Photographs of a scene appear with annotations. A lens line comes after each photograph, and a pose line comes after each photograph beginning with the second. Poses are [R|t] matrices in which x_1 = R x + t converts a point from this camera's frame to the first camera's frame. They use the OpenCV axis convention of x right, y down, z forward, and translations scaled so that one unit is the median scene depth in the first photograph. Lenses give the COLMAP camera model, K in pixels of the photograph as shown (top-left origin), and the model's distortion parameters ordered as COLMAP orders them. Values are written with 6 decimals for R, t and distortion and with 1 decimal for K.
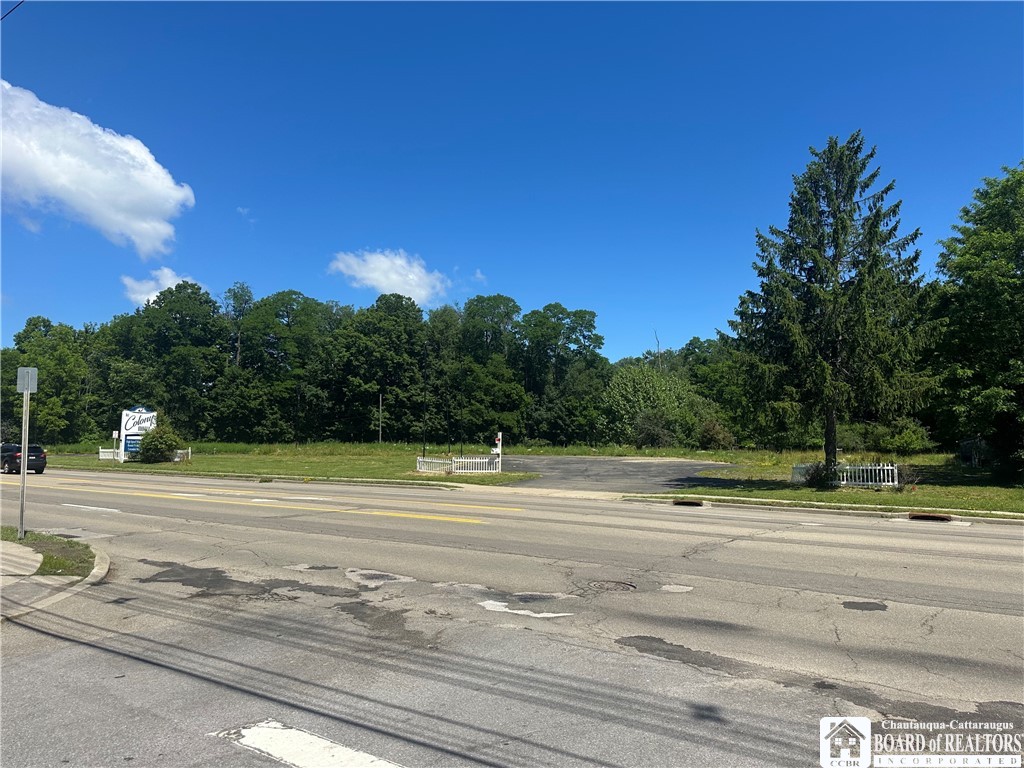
lens RADIAL K [[692.3, 0, 512.0], [0, 692.3, 384.0], [0, 0, 1]] dist [0.077494, -0.137057]
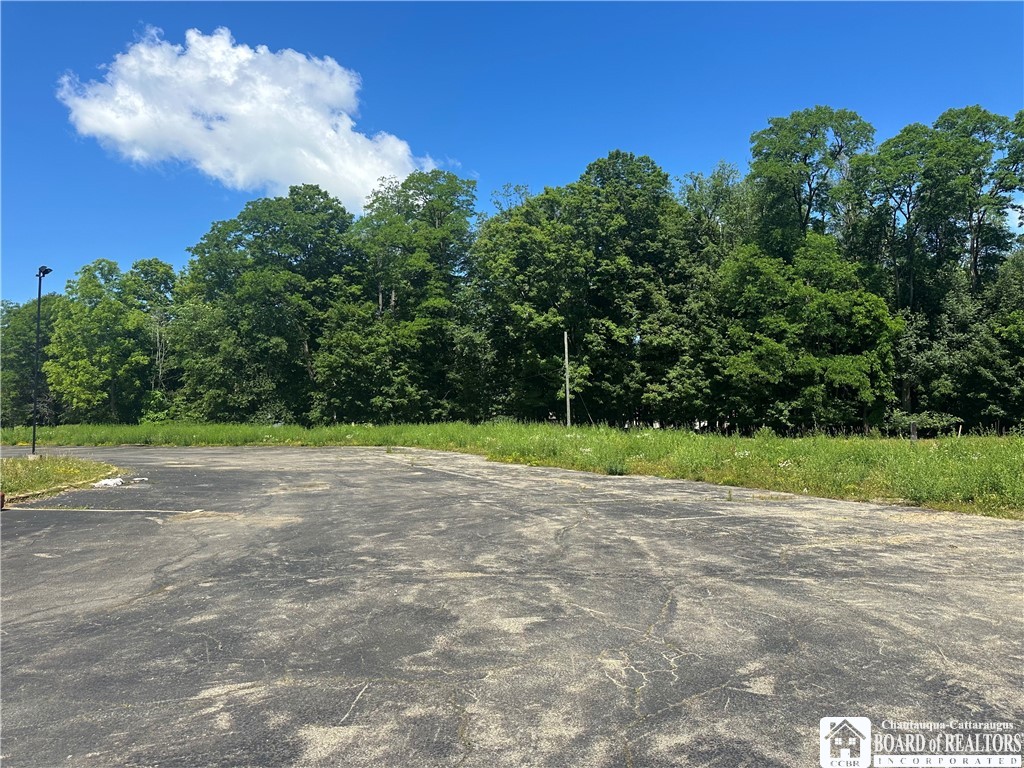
lens RADIAL K [[692.3, 0, 512.0], [0, 692.3, 384.0], [0, 0, 1]] dist [0.077494, -0.137057]
pose [[0.833863, -0.035451, -0.550833, 0.063387], [0.047776, 0.998826, 0.008041, 0.045285], [0.549901, -0.033022, 0.834577, 0.496151]]
